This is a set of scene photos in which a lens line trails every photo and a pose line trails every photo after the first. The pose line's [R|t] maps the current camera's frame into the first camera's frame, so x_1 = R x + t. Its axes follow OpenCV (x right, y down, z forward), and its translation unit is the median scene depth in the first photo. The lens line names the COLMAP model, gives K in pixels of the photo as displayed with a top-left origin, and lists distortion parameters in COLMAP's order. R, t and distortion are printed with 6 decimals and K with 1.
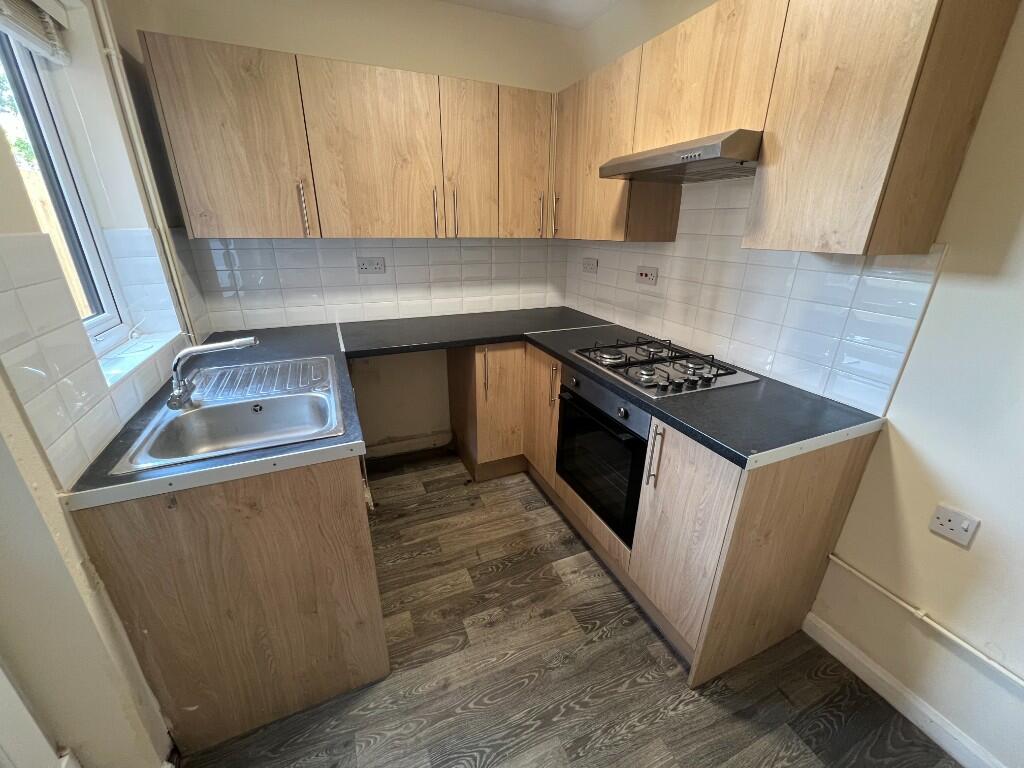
lens RADIAL K [[408.6, 0, 512.0], [0, 408.6, 384.0], [0, 0, 1]] dist [-0.002834, -0.000086]
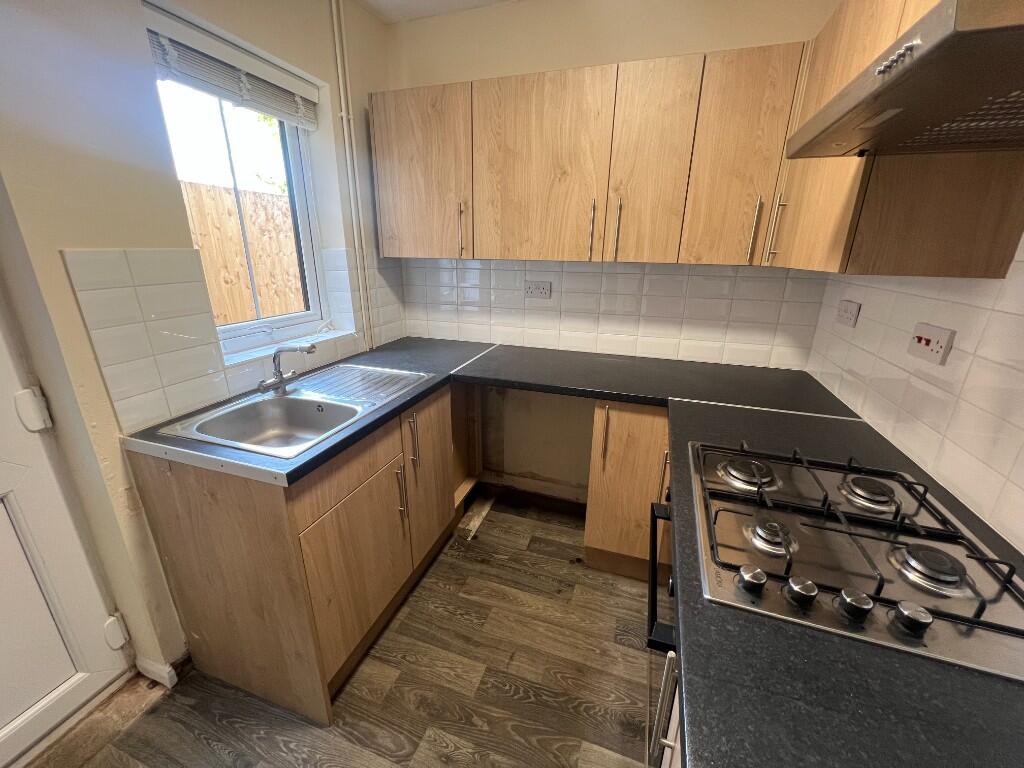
lens RADIAL K [[410.0, 0, 512.0], [0, 410.0, 384.0], [0, 0, 1]] dist [-0.000518, -0.000078]
pose [[0.737385, 0.209876, -0.642040, 0.305664], [-0.247000, 0.968457, 0.032897, -0.114646], [0.628692, 0.134326, 0.765965, 0.322397]]
